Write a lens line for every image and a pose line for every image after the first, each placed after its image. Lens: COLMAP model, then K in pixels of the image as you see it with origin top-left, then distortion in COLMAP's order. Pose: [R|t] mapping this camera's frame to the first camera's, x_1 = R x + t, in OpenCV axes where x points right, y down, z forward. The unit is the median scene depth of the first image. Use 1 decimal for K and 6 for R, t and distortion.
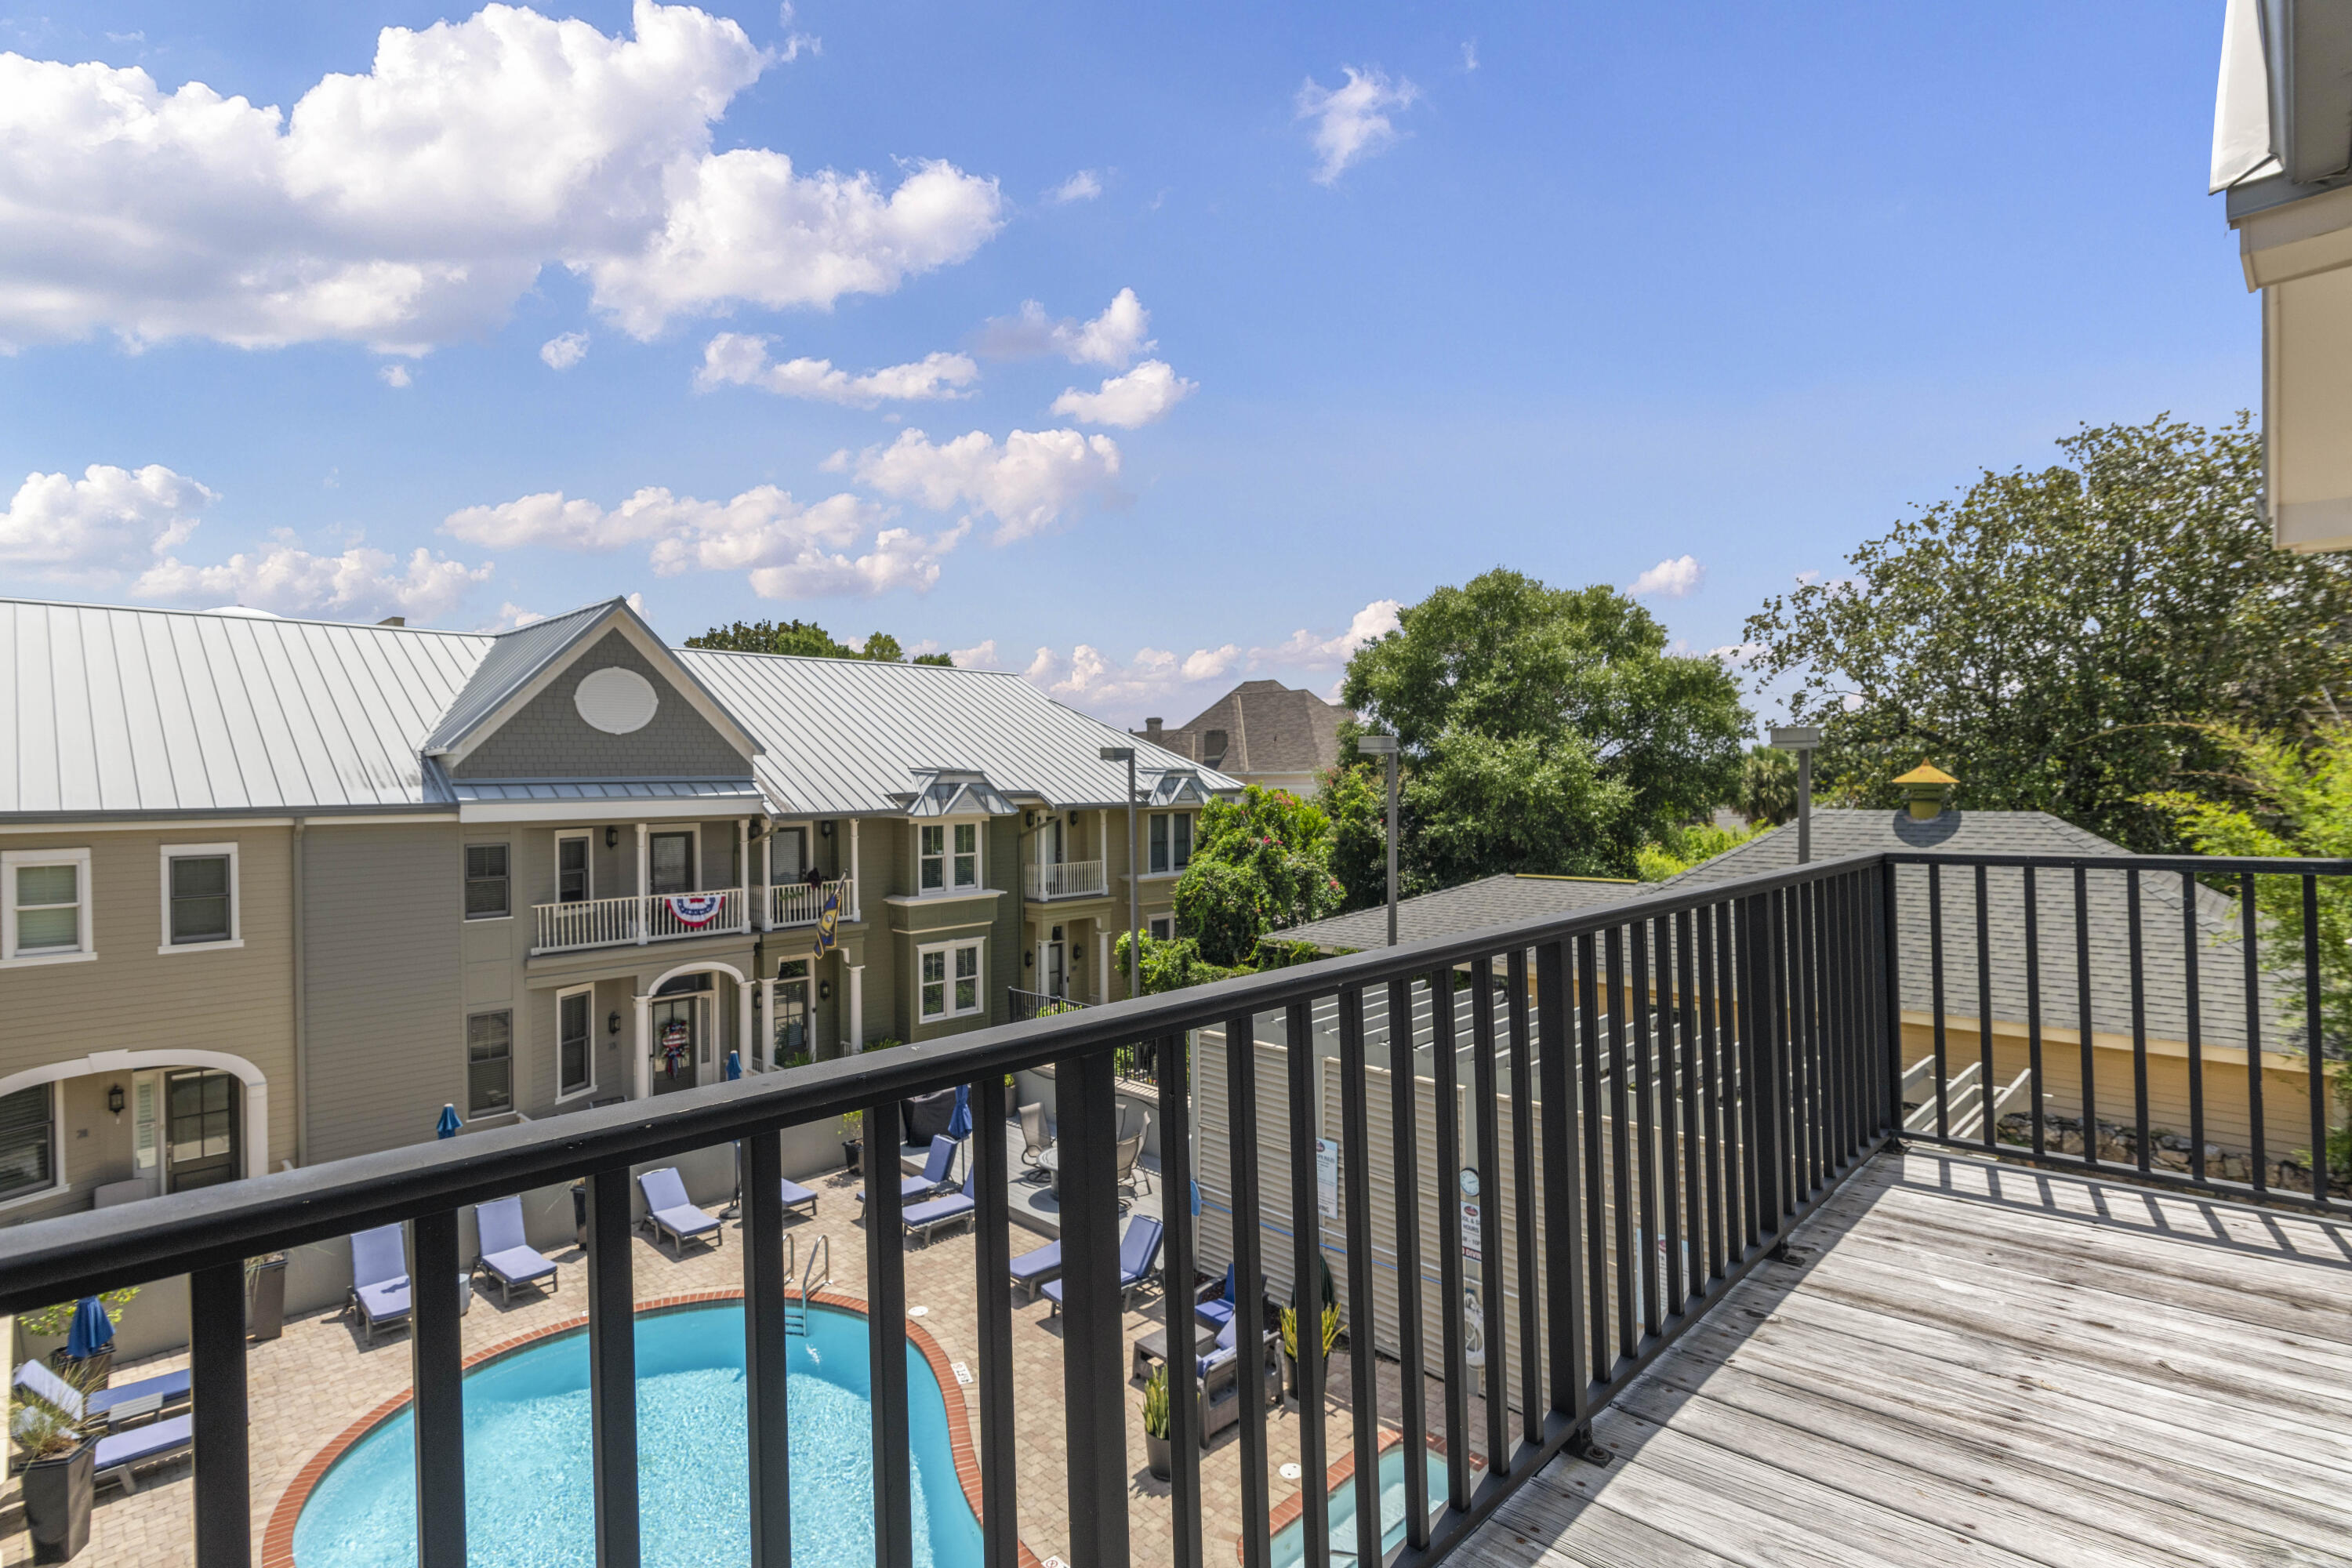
lens RADIAL K [[1147.1, 0, 1178.3], [0, 1147.1, 781.6], [0, 0, 1]] dist [0.004352, -0.000036]
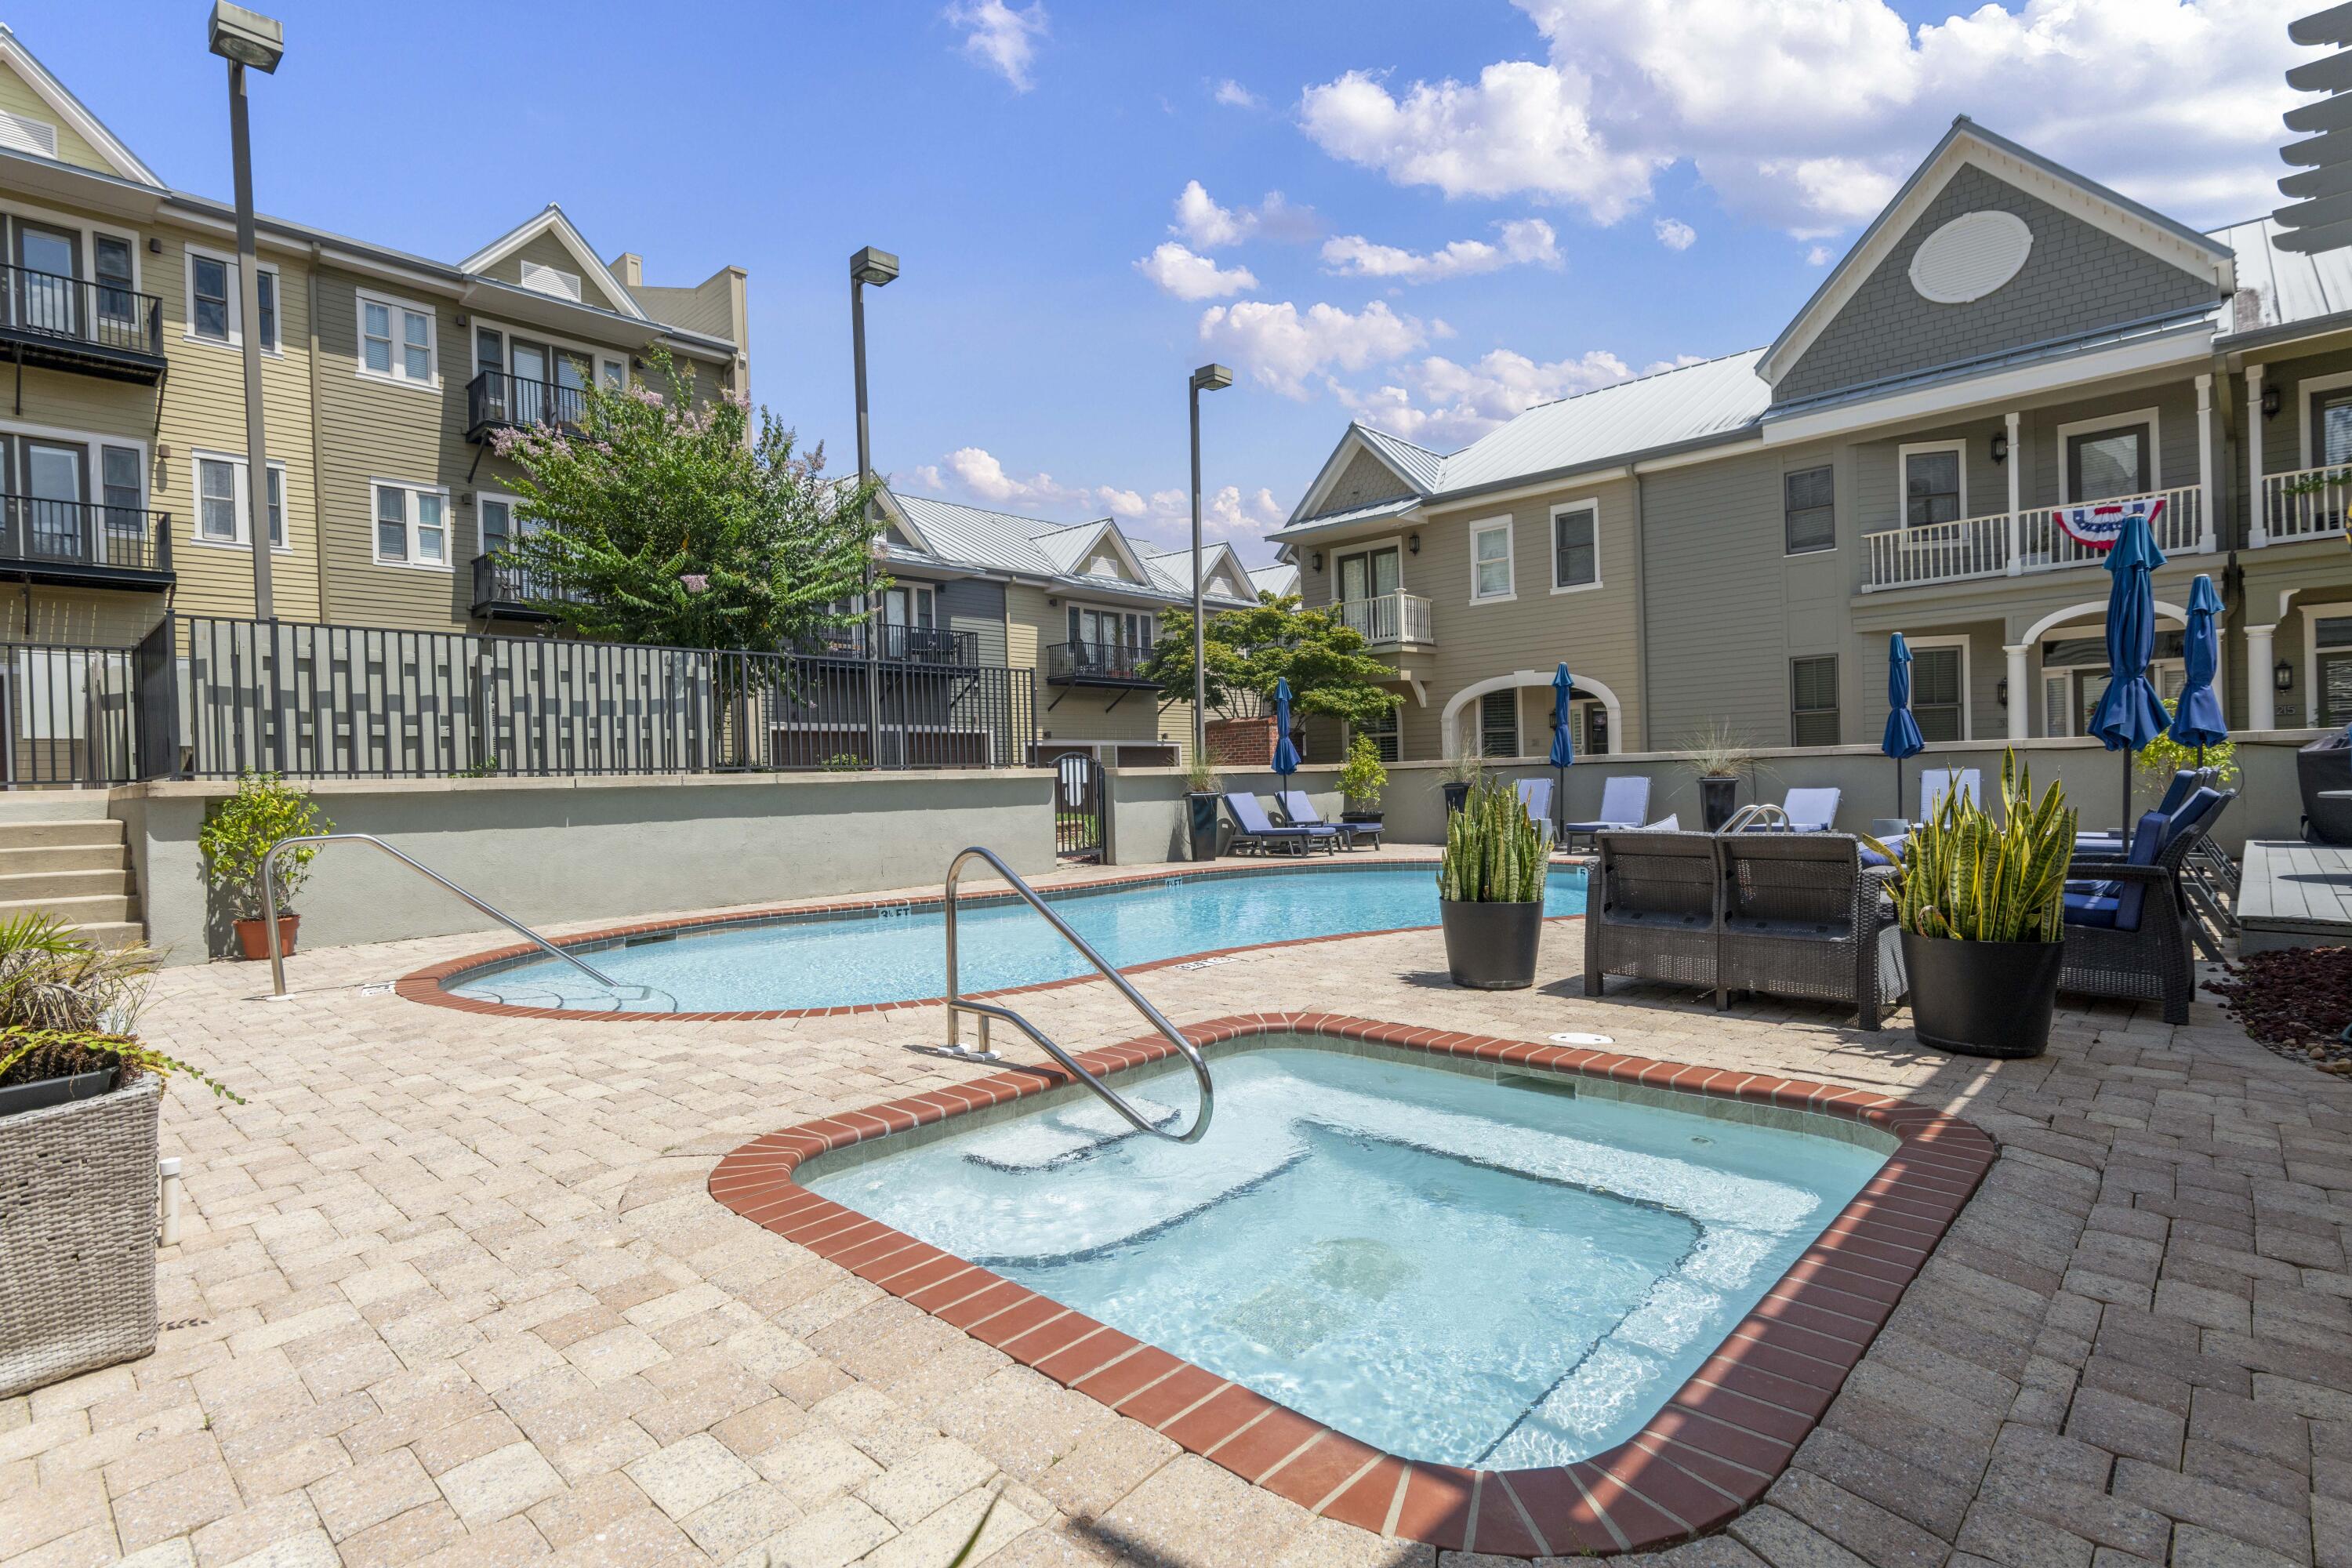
lens RADIAL K [[1147.1, 0, 1176.1], [0, 1147.1, 783.8], [0, 0, 1]] dist [0.004352, -0.000036]
pose [[0.024588, 0.013739, -0.999603, 0.251905], [0.020121, 0.999696, 0.014235, 0.240473], [0.999495, -0.020463, 0.024304, 0.412411]]
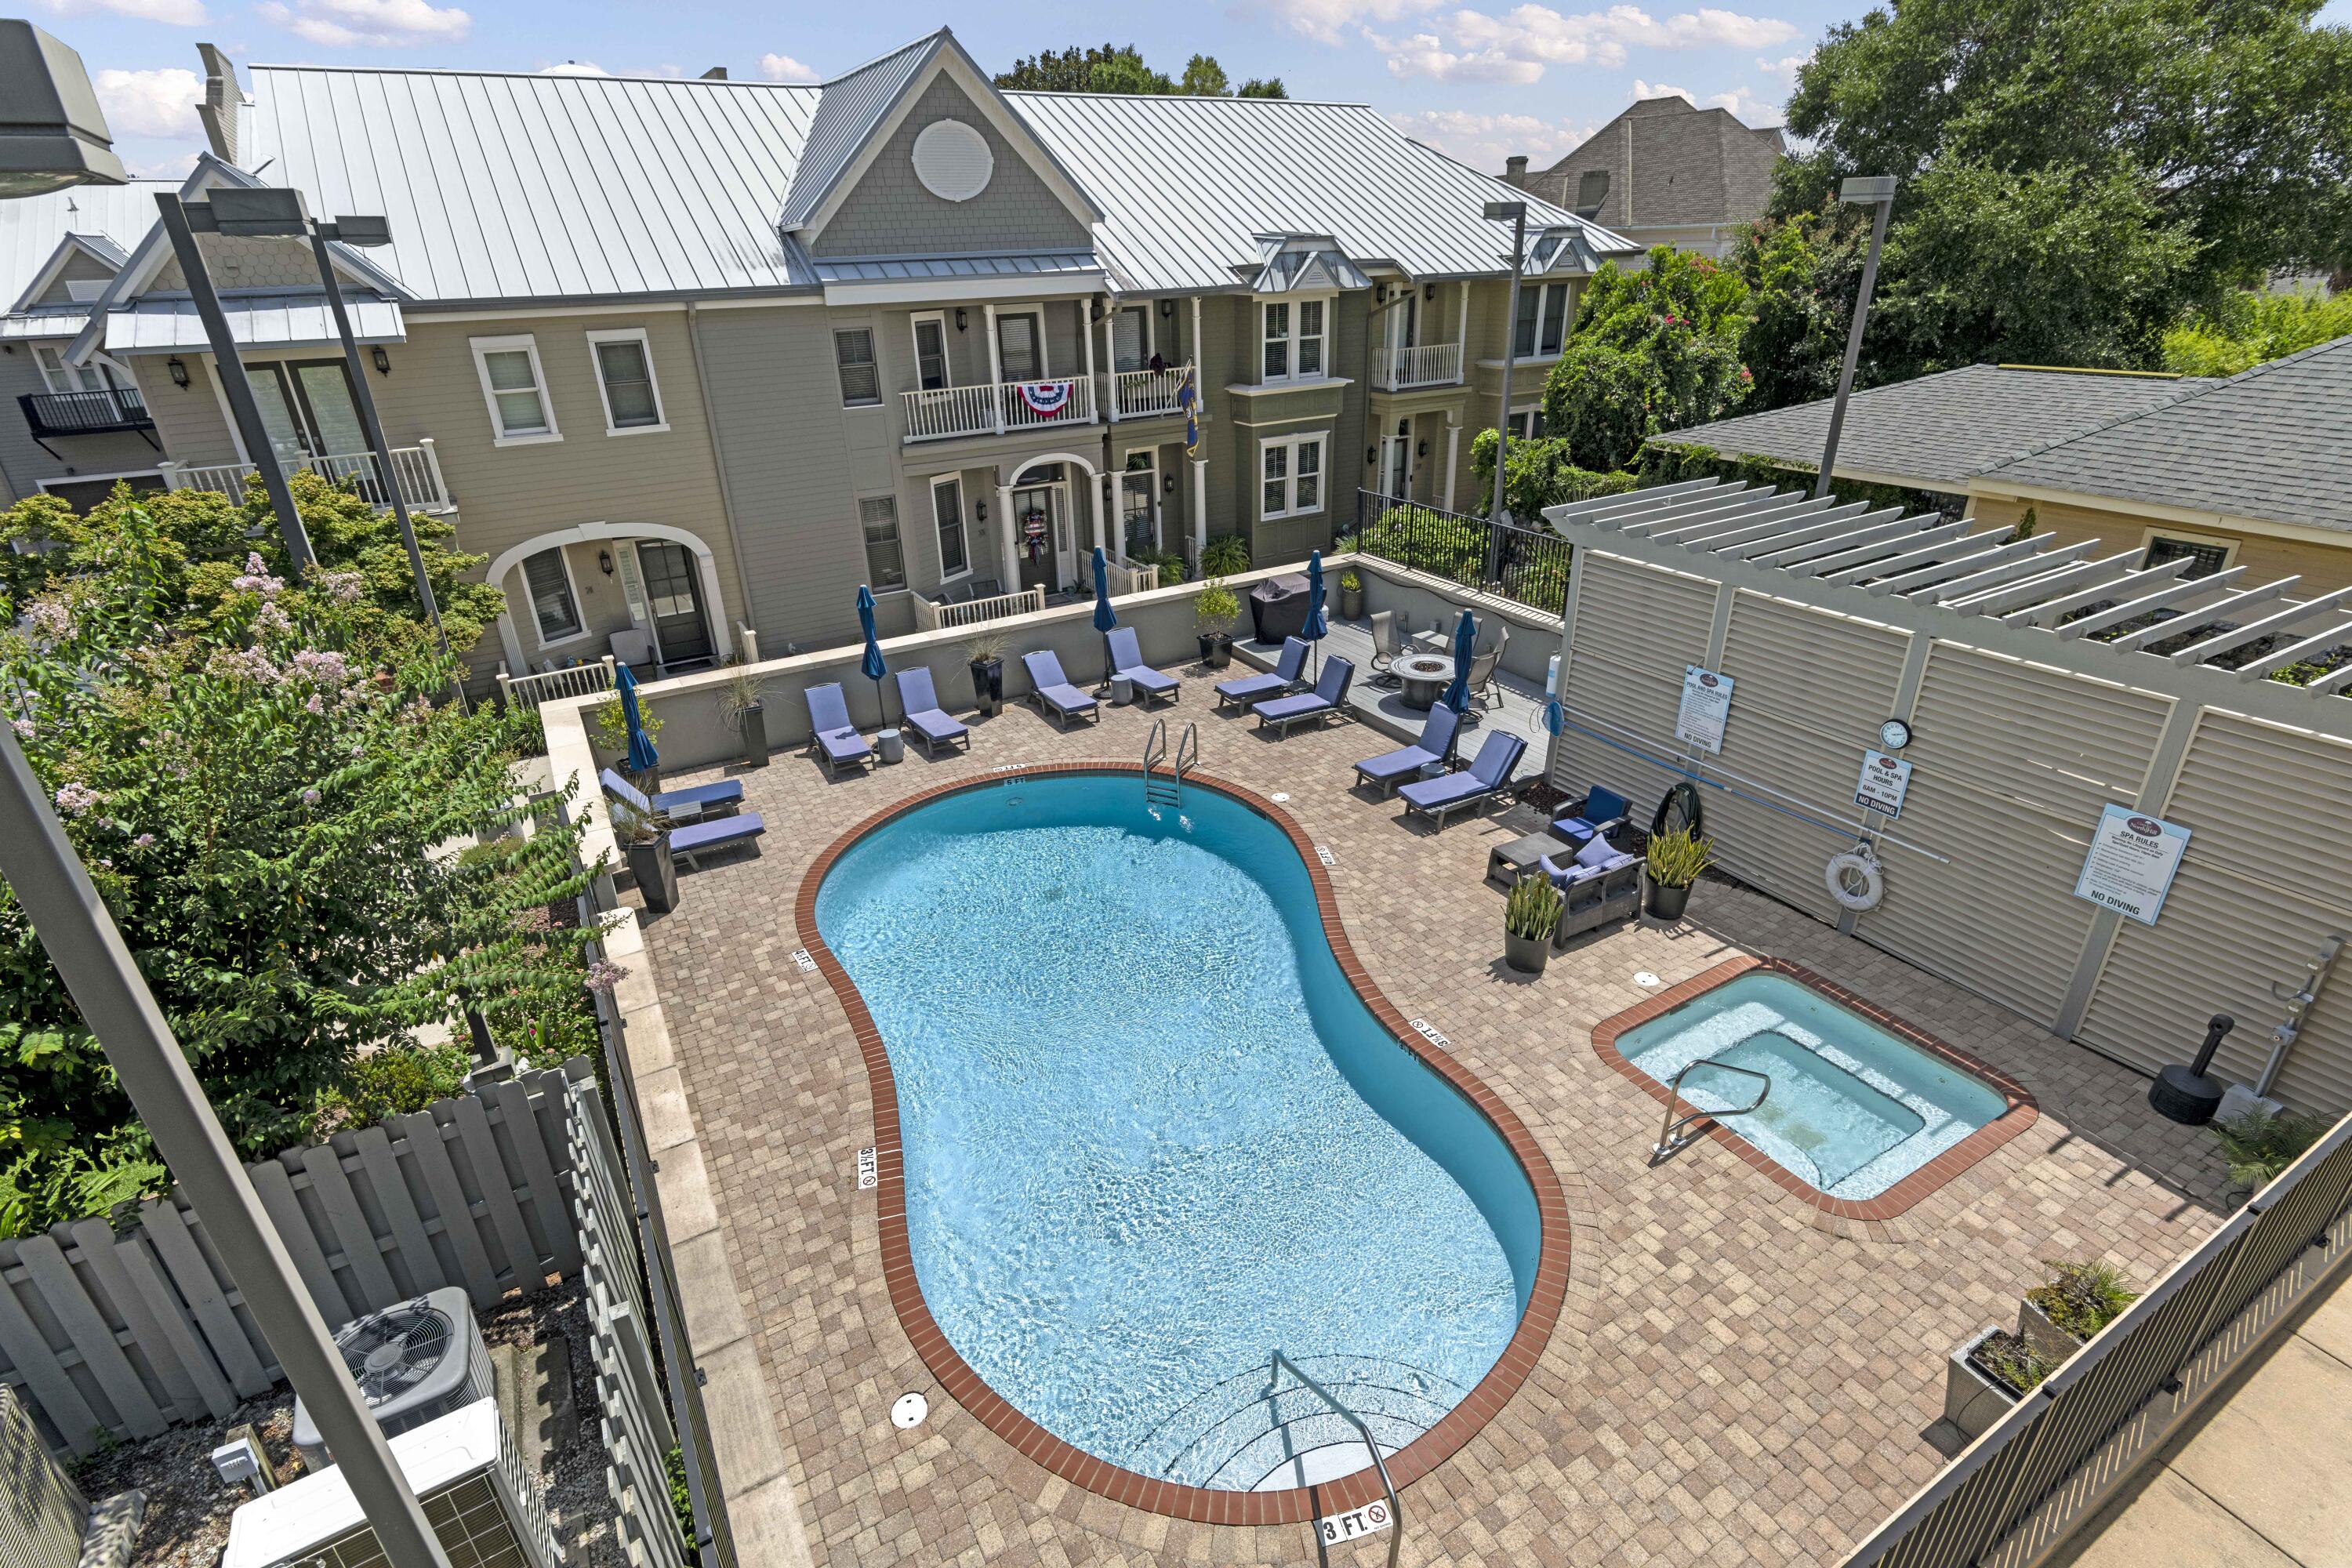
lens RADIAL K [[1147.1, 0, 1172.7], [0, 1147.1, 791.9], [0, 0, 1]] dist [0.004352, -0.000036]
pose [[0.964698, 0.097124, -0.244794, -0.037916], [0.018252, 0.902620, 0.430051, -0.005816], [0.262724, -0.419337, 0.868984, 0.023435]]
